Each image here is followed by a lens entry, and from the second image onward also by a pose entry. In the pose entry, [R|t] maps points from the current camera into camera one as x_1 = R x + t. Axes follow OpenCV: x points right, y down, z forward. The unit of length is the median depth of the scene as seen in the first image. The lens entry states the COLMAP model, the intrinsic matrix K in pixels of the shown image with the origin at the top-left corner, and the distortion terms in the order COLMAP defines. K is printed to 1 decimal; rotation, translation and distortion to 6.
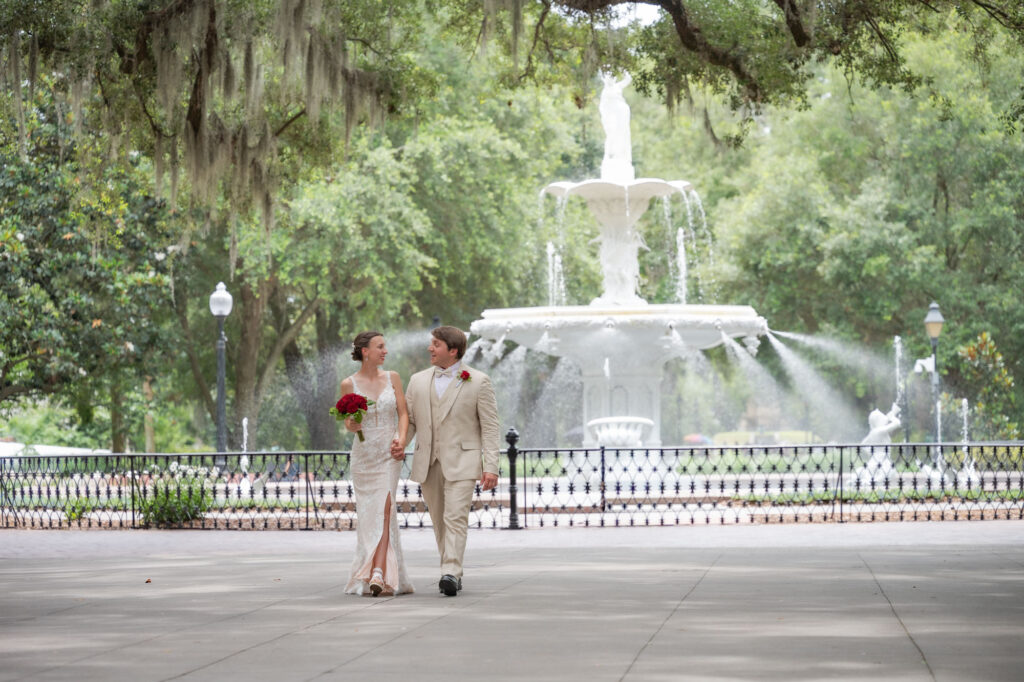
lens RADIAL K [[3677.1, 0, 512.0], [0, 3677.1, 341.0], [0, 0, 1]] dist [0.040055, 1.673516]
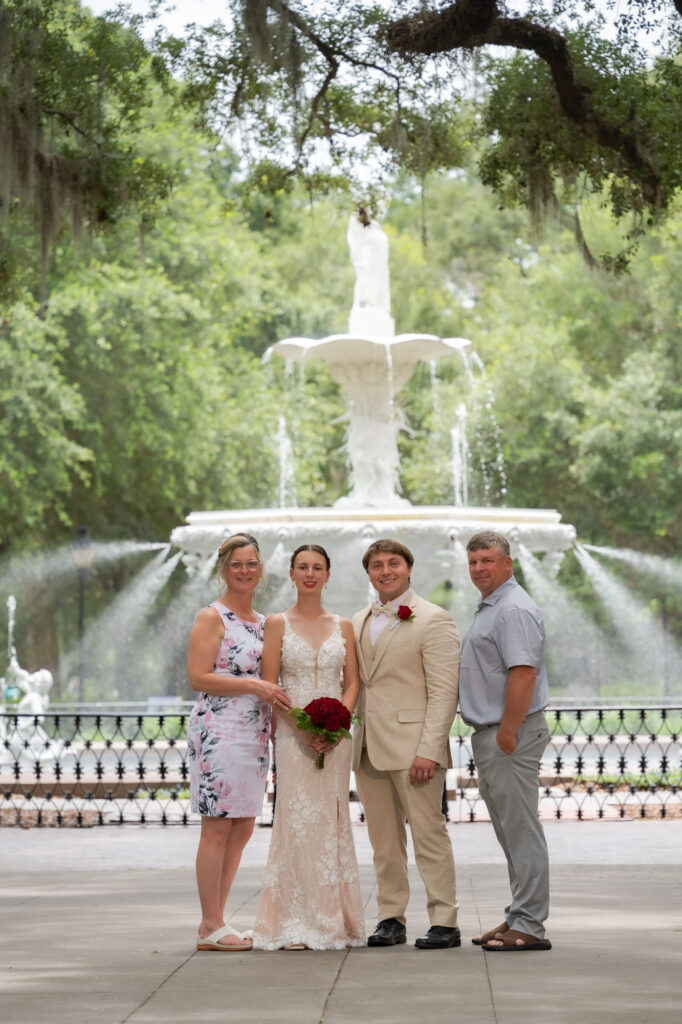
lens RADIAL K [[3692.4, 0, 341.0], [0, 3692.4, 512.0], [0, 0, 1]] dist [0.025911, 1.158980]
pose [[0.995494, 0.008108, 0.094476, -0.040950], [-0.006572, 0.999841, -0.016560, 0.002886], [-0.094595, 0.015864, 0.995389, 0.235813]]
